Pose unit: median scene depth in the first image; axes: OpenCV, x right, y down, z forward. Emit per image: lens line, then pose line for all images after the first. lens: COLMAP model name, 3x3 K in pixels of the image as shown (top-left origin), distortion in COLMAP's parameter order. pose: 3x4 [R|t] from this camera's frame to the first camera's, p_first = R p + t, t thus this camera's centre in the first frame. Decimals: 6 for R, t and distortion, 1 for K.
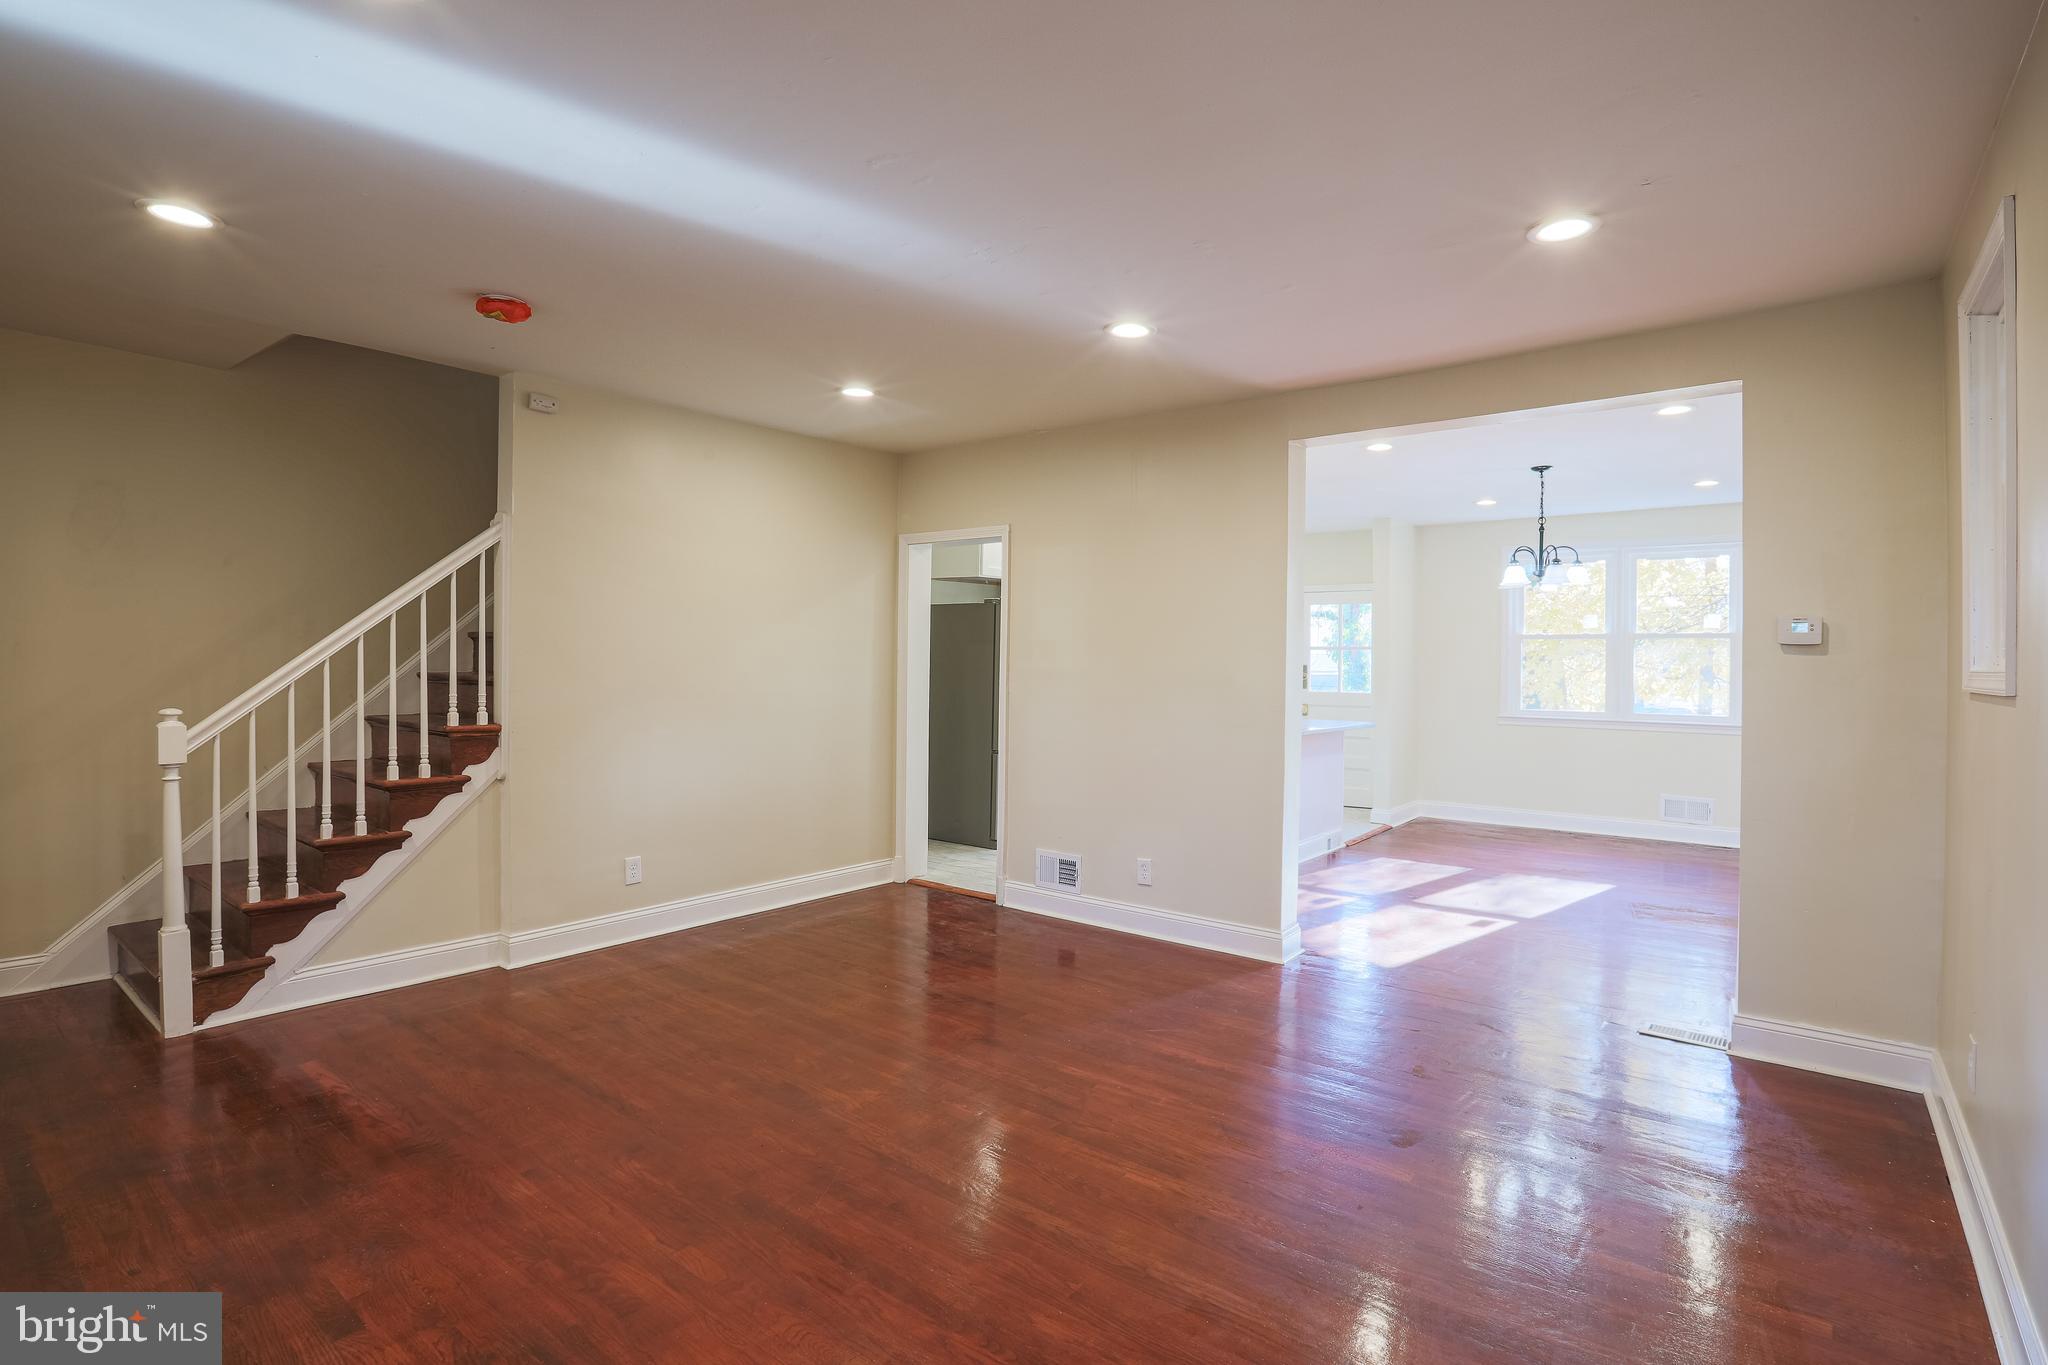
lens RADIAL K [[986.2, 0, 1045.4], [0, 986.2, 674.2], [0, 0, 1]] dist [-0.058659, 0.024348]
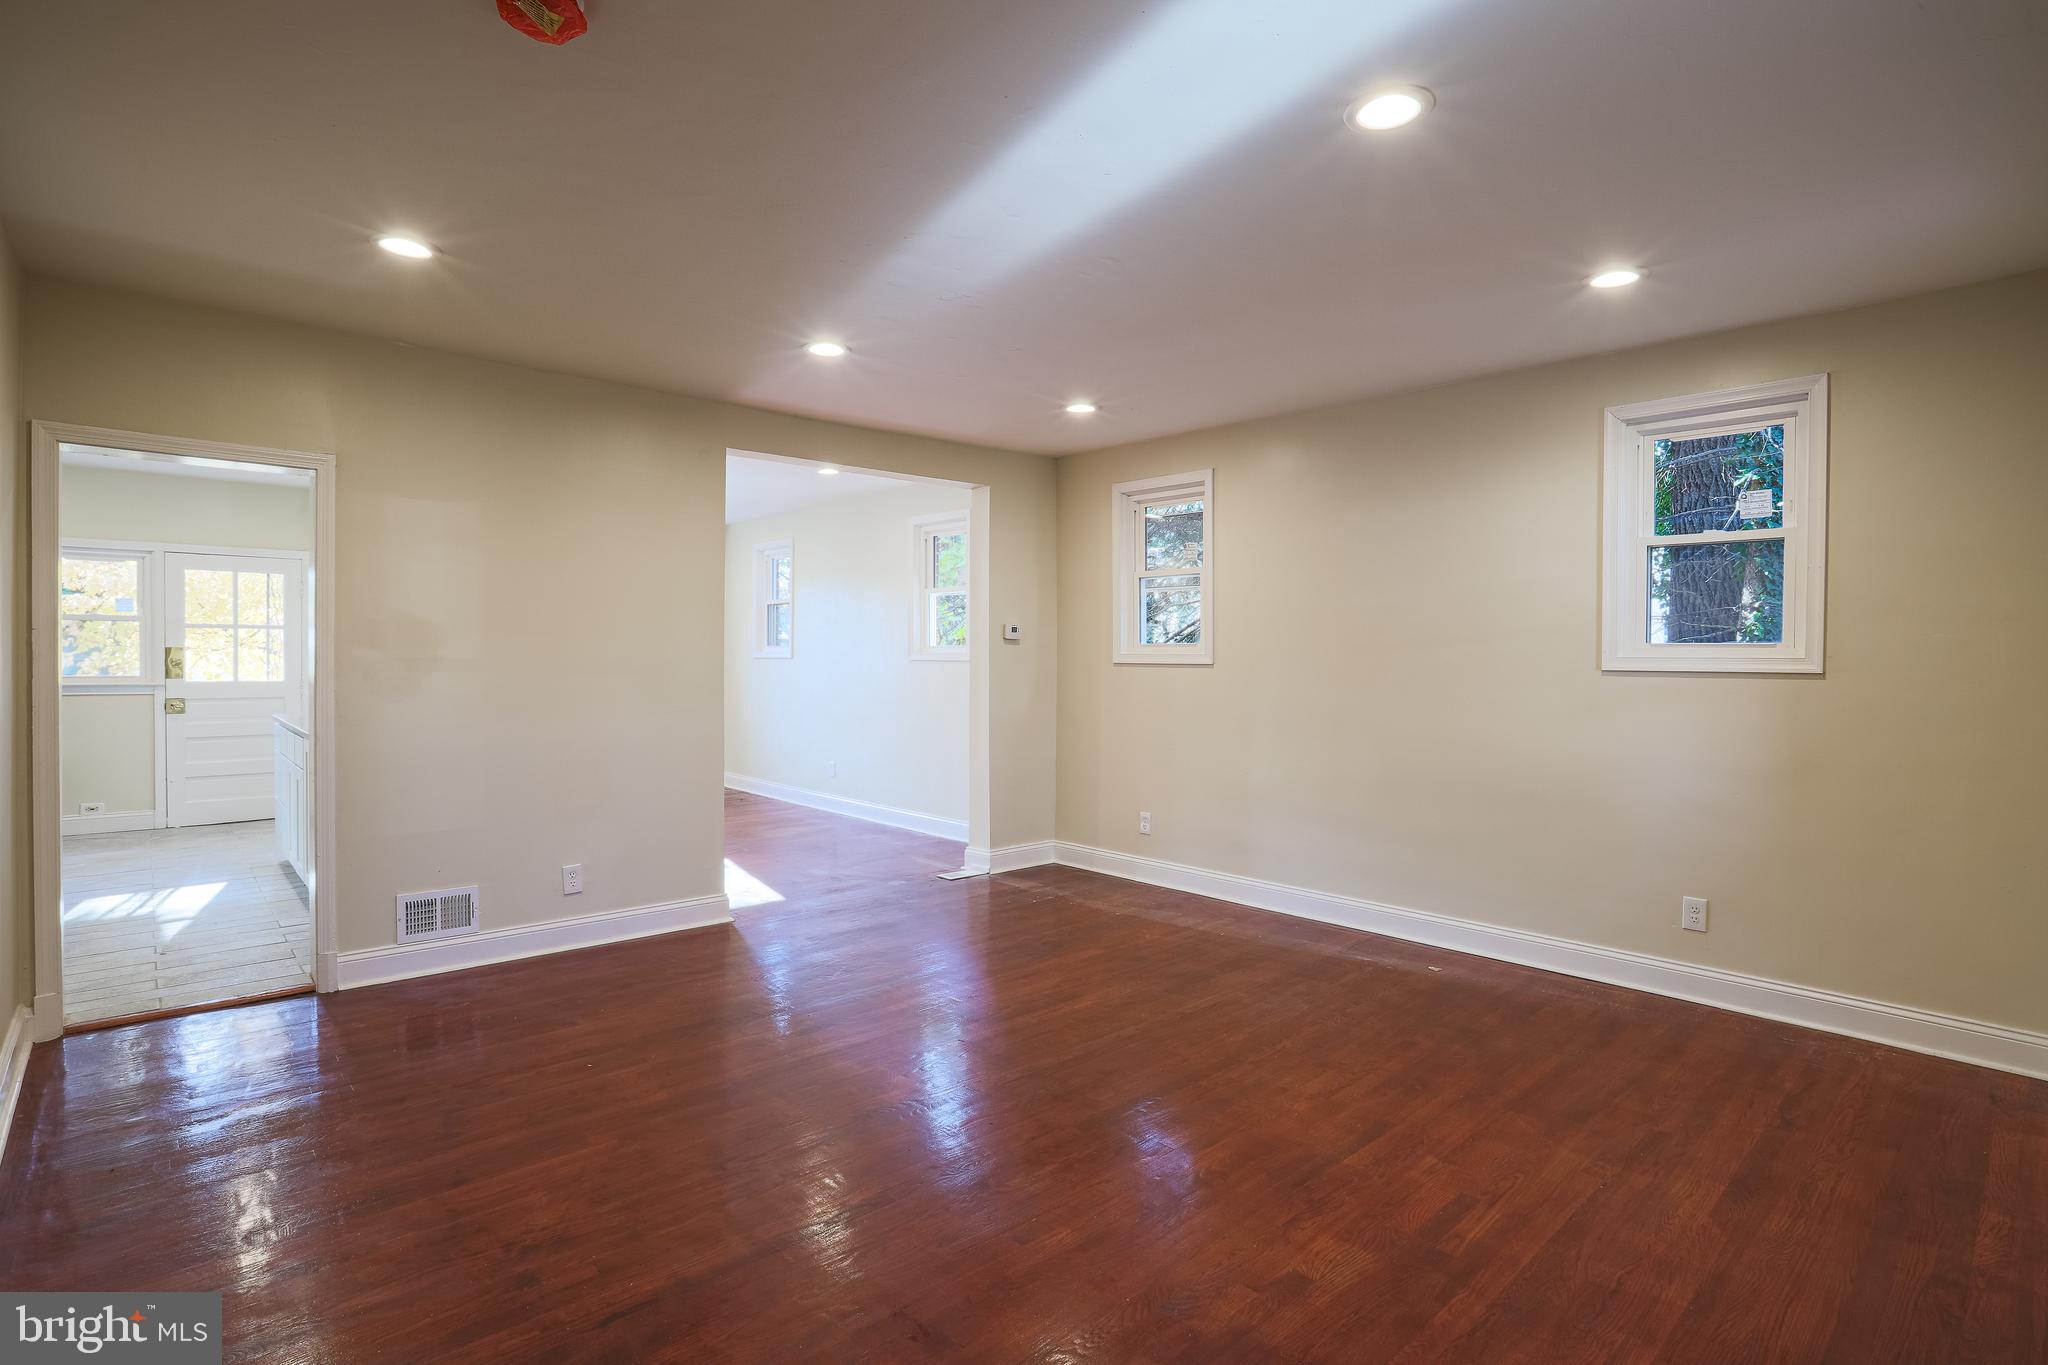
lens RADIAL K [[986.2, 0, 1045.4], [0, 986.2, 674.2], [0, 0, 1]] dist [-0.058659, 0.024348]
pose [[0.139083, -0.018576, 0.990106, -0.882477], [0.006190, 0.999821, 0.017889, 0.001503], [-0.990261, 0.003640, 0.139173, 0.555717]]
